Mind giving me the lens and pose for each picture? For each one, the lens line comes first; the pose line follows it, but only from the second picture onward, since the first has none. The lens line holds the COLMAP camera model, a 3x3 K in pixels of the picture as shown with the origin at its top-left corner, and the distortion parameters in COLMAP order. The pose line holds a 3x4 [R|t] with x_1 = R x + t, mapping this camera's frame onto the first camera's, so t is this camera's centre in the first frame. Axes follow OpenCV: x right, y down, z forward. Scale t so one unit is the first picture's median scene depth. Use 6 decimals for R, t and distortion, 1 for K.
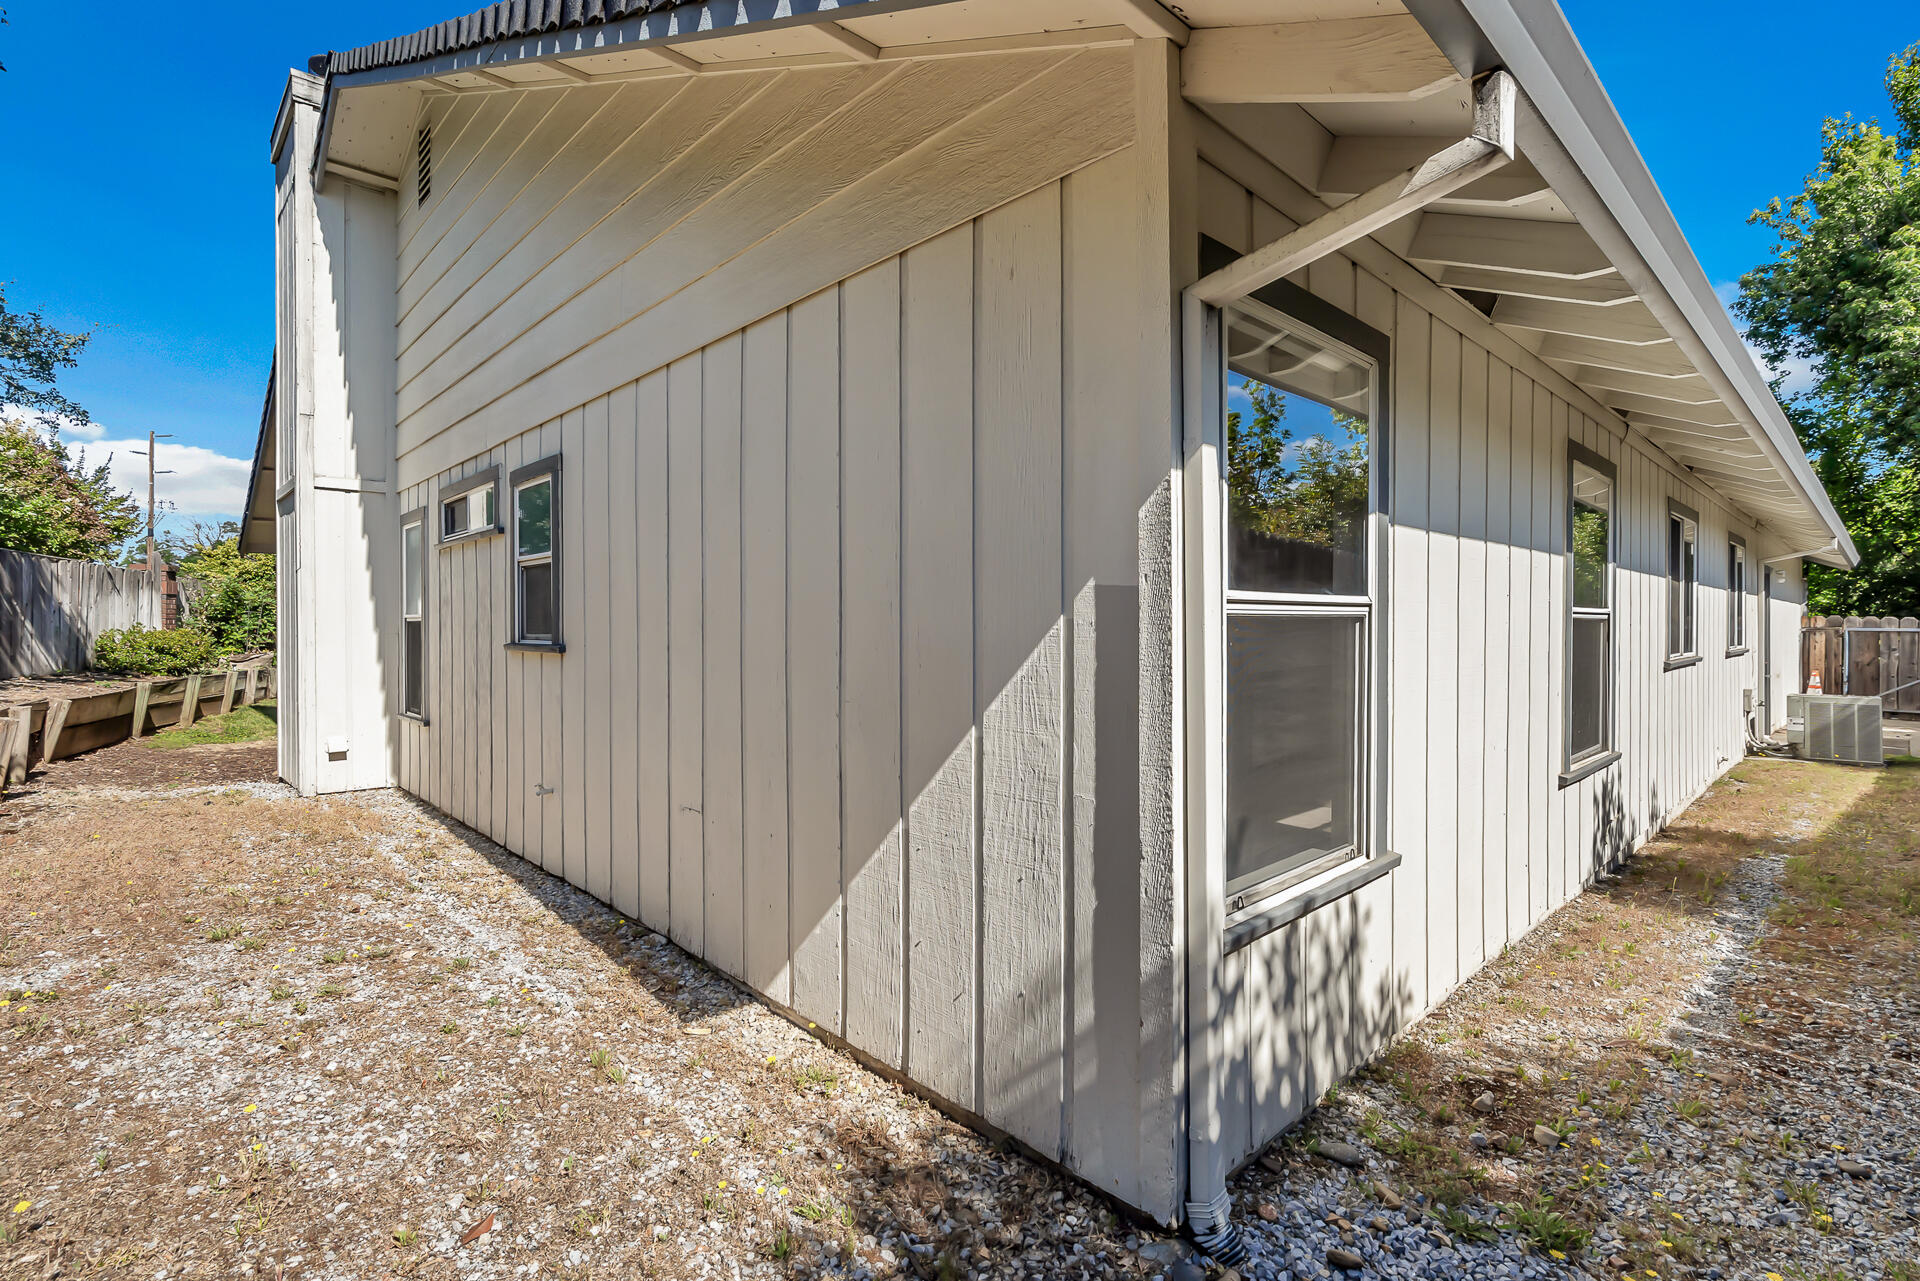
lens RADIAL K [[890.5, 0, 960.0], [0, 890.5, 640.5], [0, 0, 1]] dist [0.000848, 0.001131]
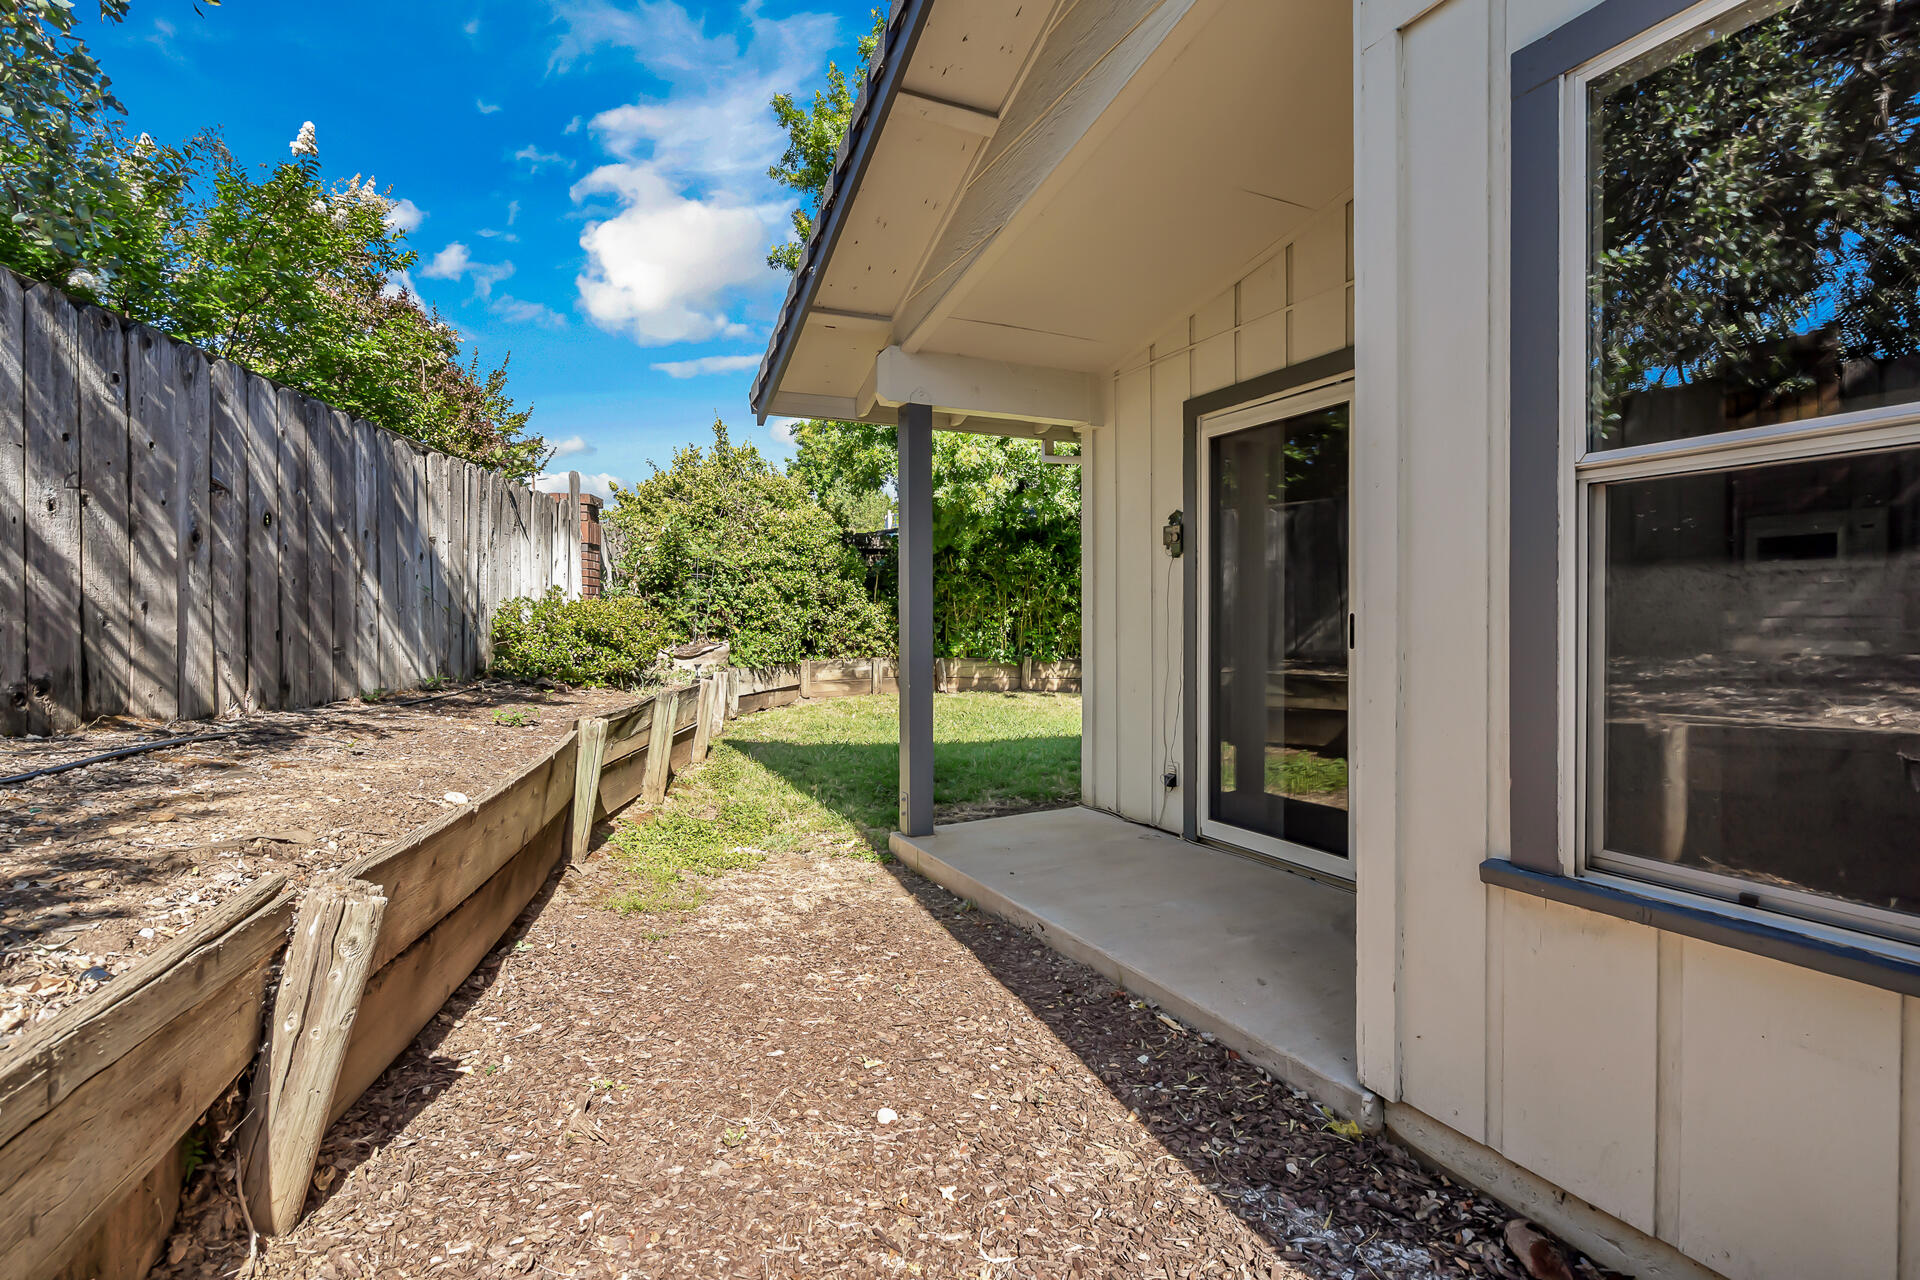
lens RADIAL K [[902.5, 0, 960.0], [0, 902.5, 640.0], [0, 0, 1]] dist [-0.001886, 0.000796]
pose [[0.956606, -0.005090, -0.291339, -0.573143], [0.009090, 0.999882, 0.012378, 0.008149], [0.291241, -0.014489, 0.956540, 0.595183]]
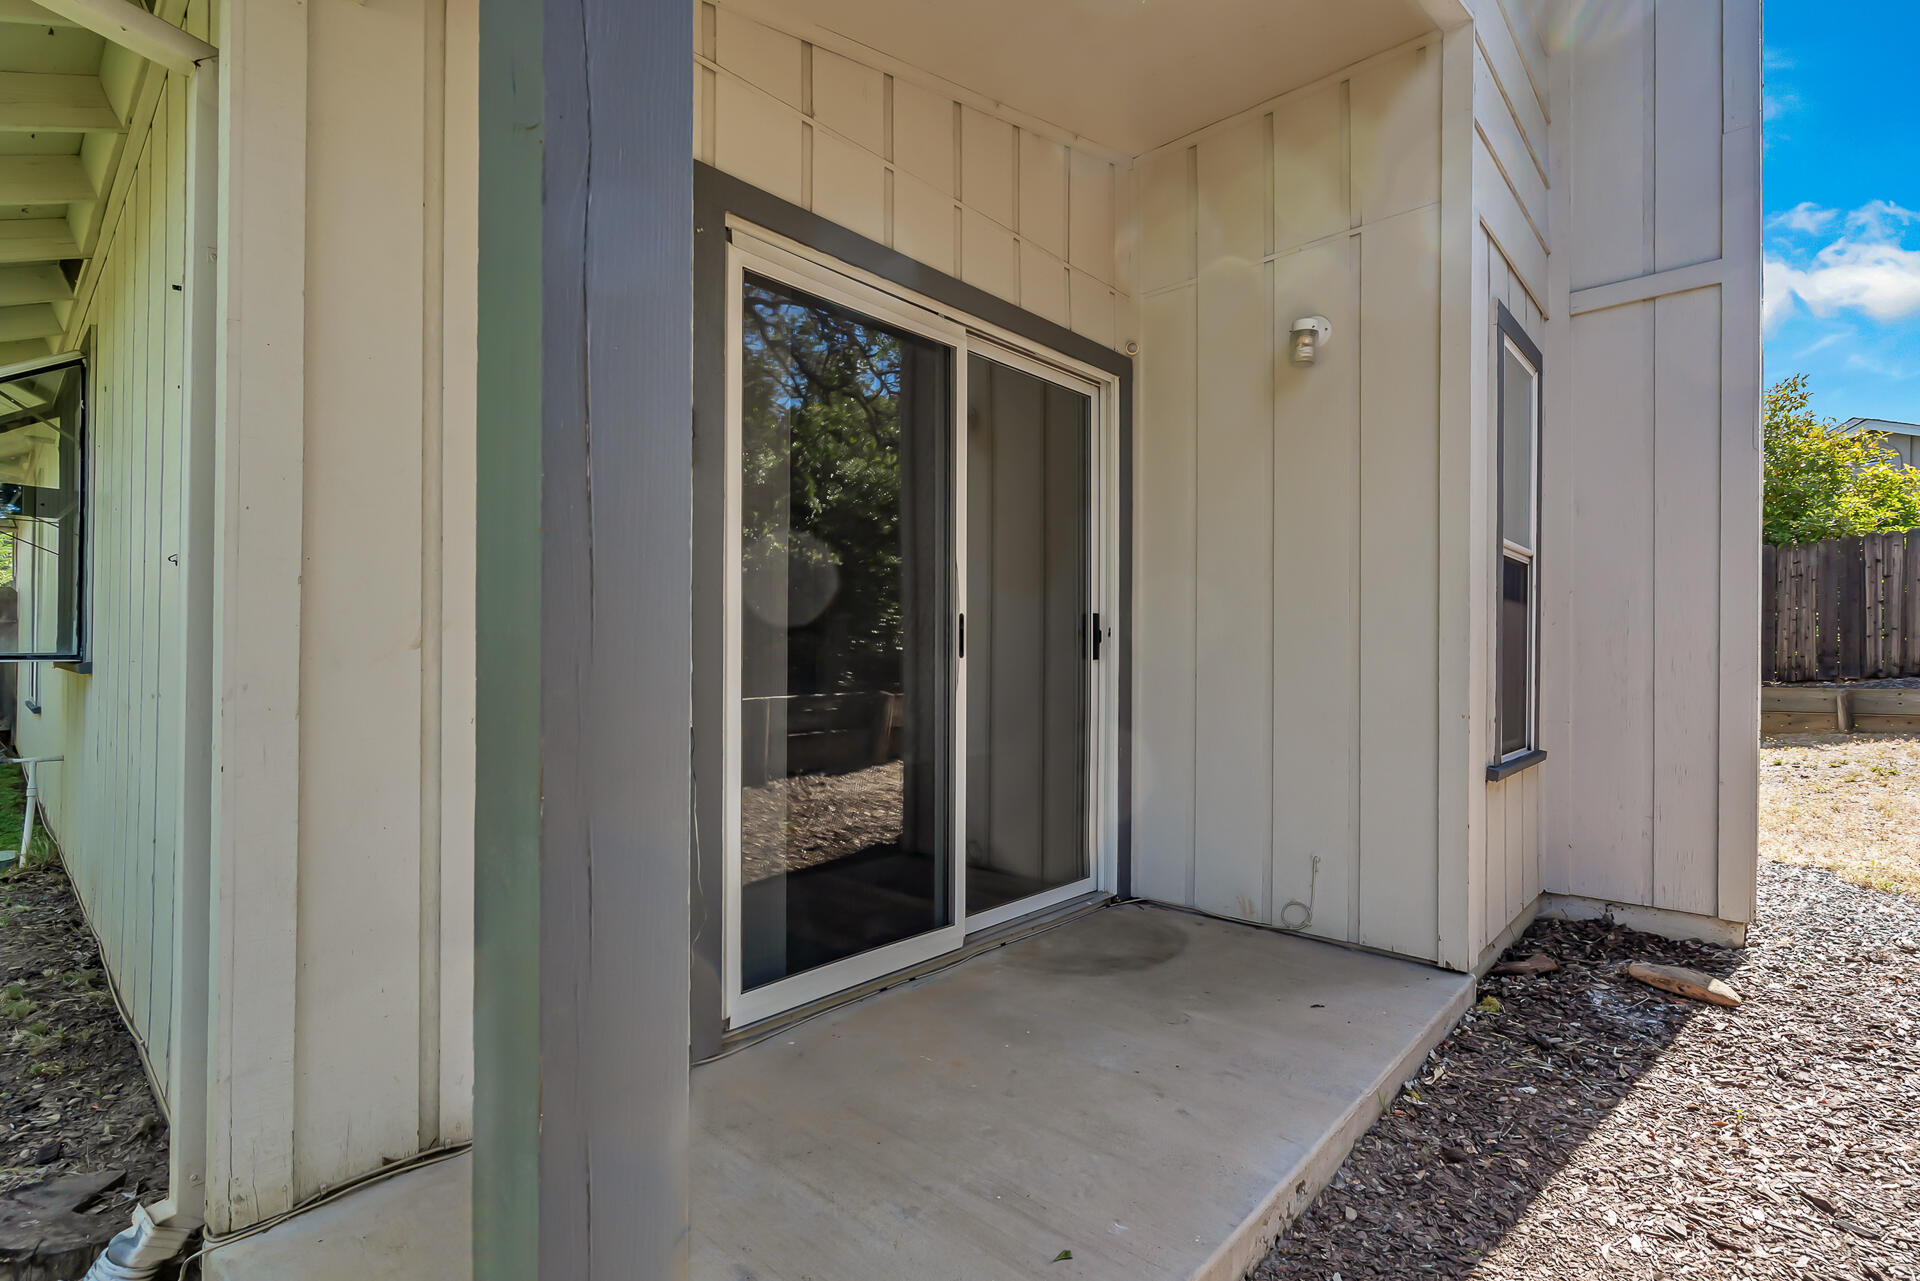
lens RADIAL K [[902.5, 0, 960.0], [0, 902.5, 640.5], [0, 0, 1]] dist [-0.001886, 0.000796]
pose [[-0.068996, 0.003598, 0.997610, -0.960904], [0.006266, 0.999975, -0.003173, 0.016830], [-0.997597, 0.006032, -0.069016, 1.249973]]
